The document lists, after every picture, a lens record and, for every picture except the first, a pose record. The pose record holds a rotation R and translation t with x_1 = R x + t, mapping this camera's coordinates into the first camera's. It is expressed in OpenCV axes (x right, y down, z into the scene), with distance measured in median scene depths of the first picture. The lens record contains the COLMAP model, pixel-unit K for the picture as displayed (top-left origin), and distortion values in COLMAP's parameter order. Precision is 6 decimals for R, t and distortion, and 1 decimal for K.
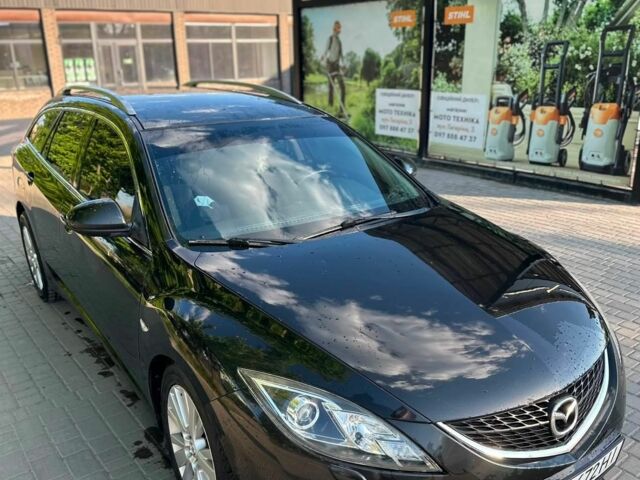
lens RADIAL K [[594.5, 0, 320.0], [0, 594.5, 240.0], [0, 0, 1]] dist [0.140407, -0.290248]
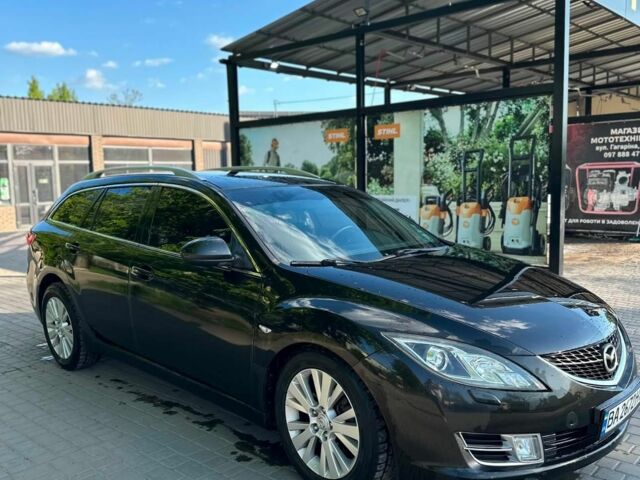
lens RADIAL K [[594.5, 0, 320.0], [0, 594.5, 240.0], [0, 0, 1]] dist [0.140407, -0.290248]
pose [[0.983214, -0.021166, 0.181222, -0.129902], [0.057755, 0.978278, -0.199088, 0.069432], [-0.173072, 0.206213, 0.963080, -0.072594]]
